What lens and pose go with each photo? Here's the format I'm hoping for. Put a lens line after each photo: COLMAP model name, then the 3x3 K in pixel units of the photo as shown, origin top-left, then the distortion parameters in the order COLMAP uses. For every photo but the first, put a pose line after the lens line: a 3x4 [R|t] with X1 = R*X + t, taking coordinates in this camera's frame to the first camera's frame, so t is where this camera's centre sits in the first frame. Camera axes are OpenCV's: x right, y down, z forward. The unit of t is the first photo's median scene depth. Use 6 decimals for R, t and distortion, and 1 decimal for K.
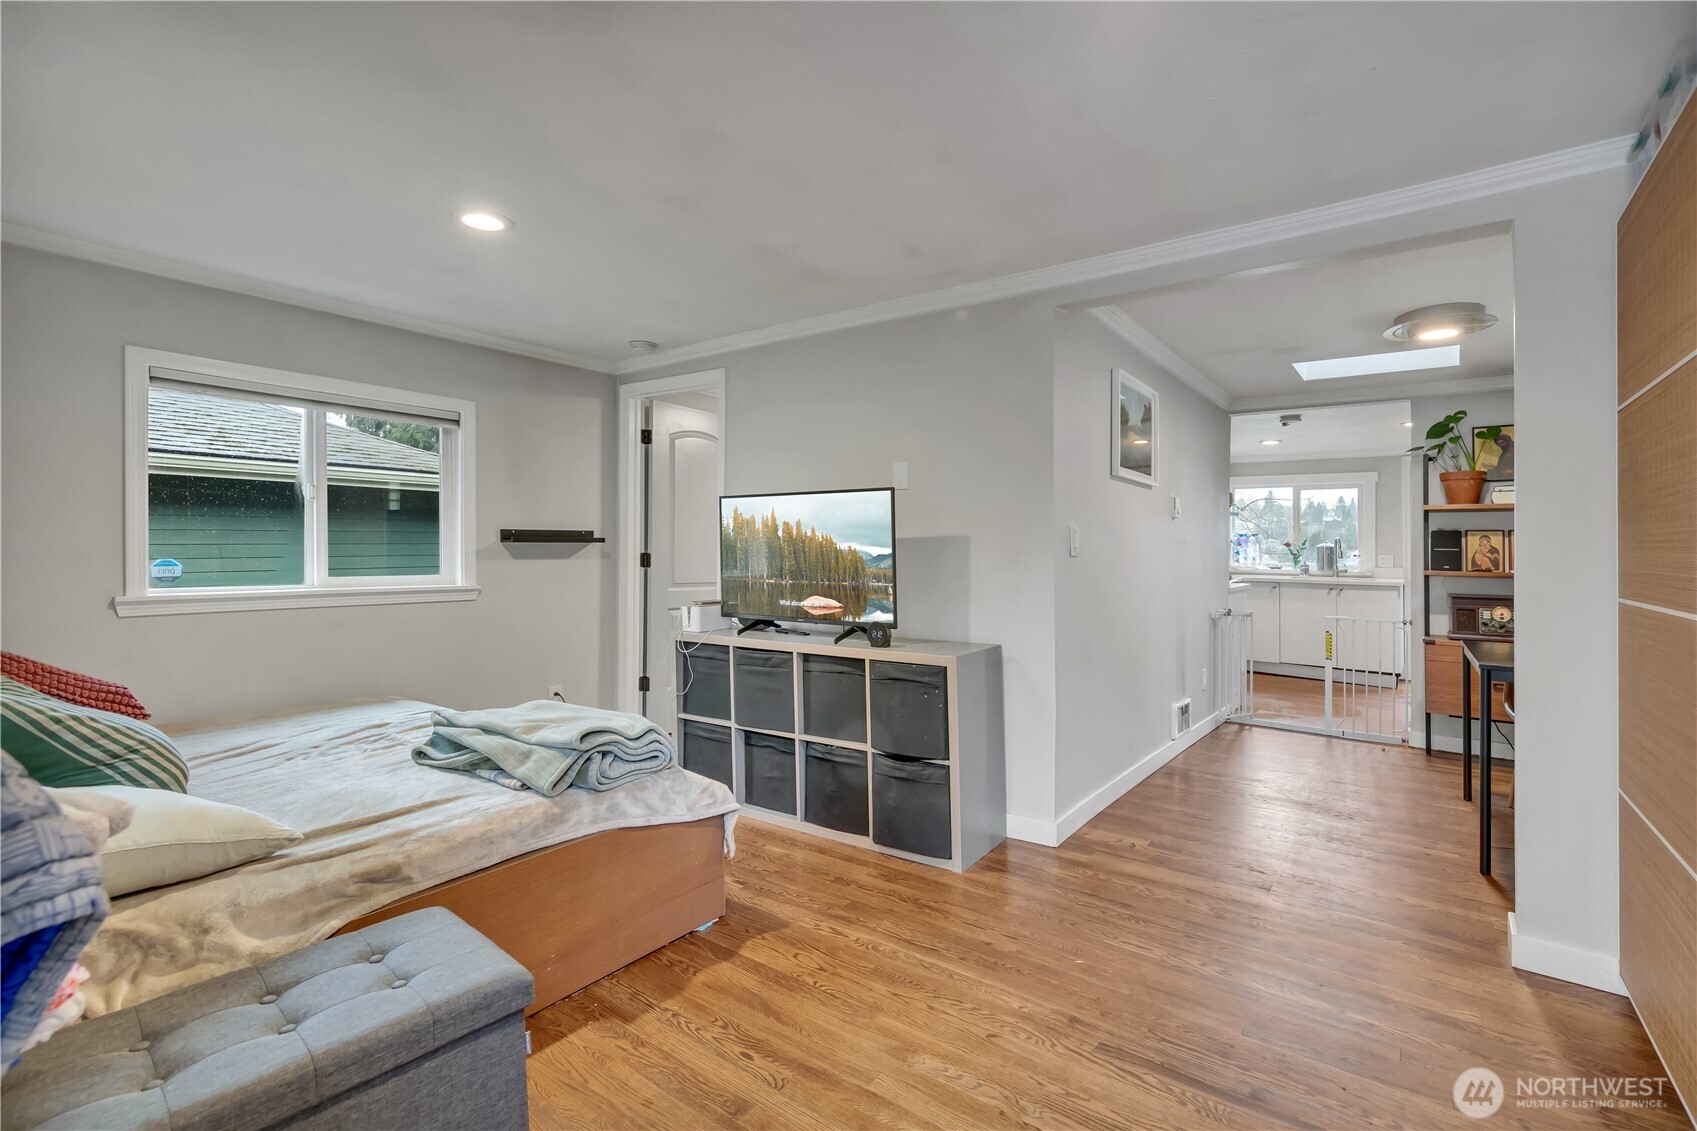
lens RADIAL K [[736.5, 0, 858.4], [0, 736.5, 547.4], [0, 0, 1]] dist [0.000126, 0.000001]
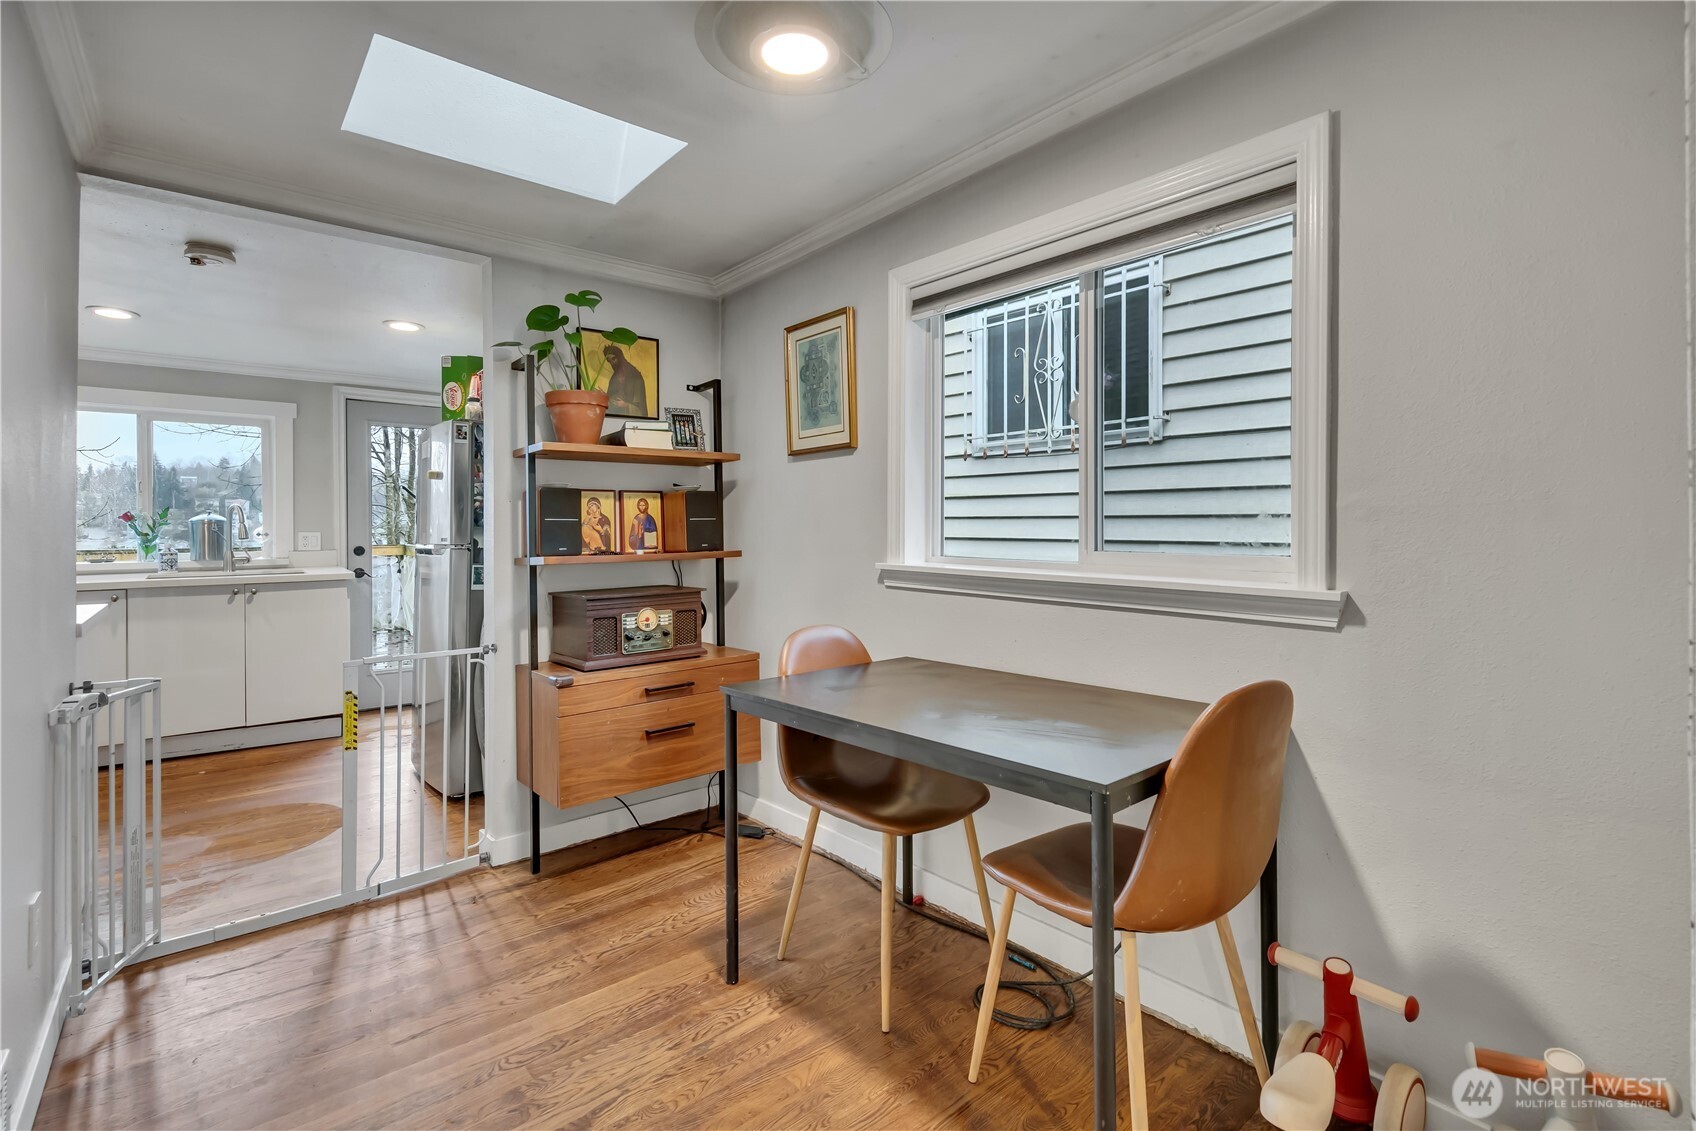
lens RADIAL K [[775.0, 0, 867.7], [0, 775.0, 508.7], [0, 0, 1]] dist [-0.001217, -0.000380]
pose [[0.193199, 0.011415, 0.981093, 0.150097], [0.008526, 0.999875, -0.013313, 0.003114], [-0.981123, 0.010937, 0.193077, 0.413884]]
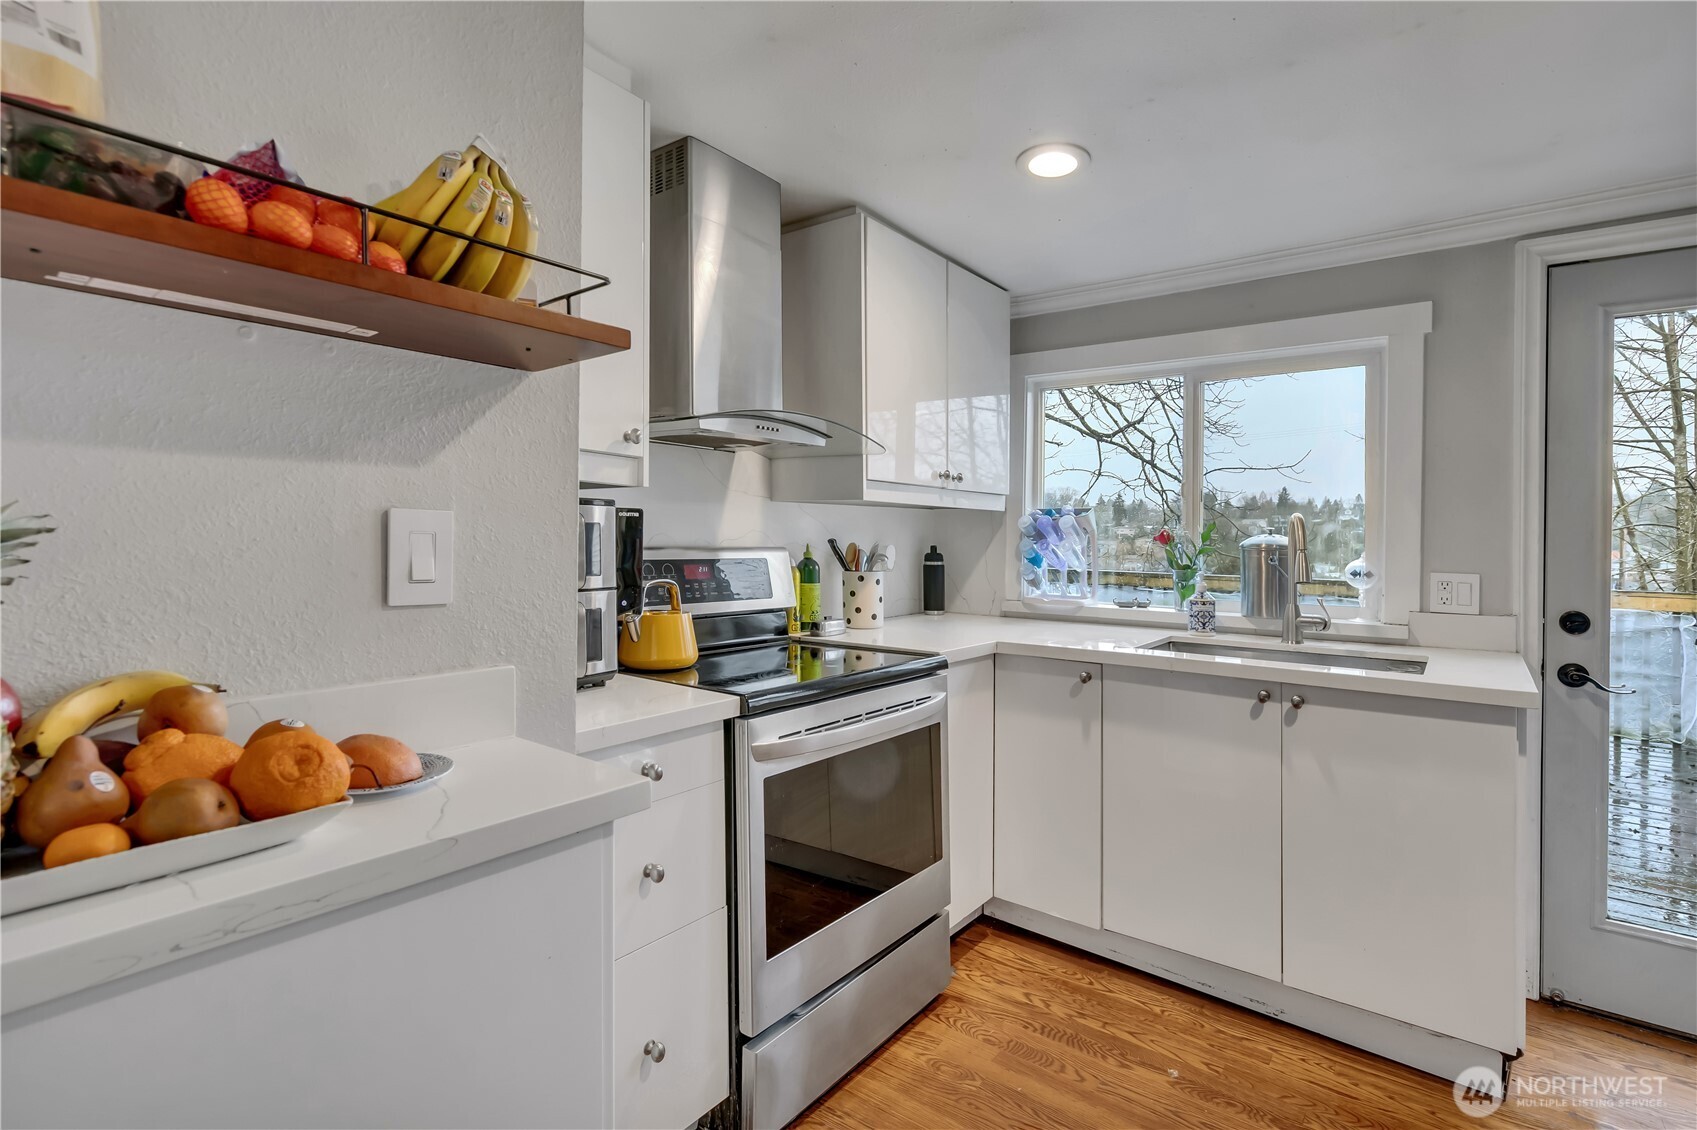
lens RADIAL K [[811.6, 0, 855.5], [0, 811.6, 555.6], [0, 0, 1]] dist [0.000625, 0.000122]
pose [[0.999639, 0.007304, 0.025840, 0.501113], [-0.007630, 0.999892, 0.012556, 0.000893], [-0.025745, -0.012749, 0.999587, 0.730254]]
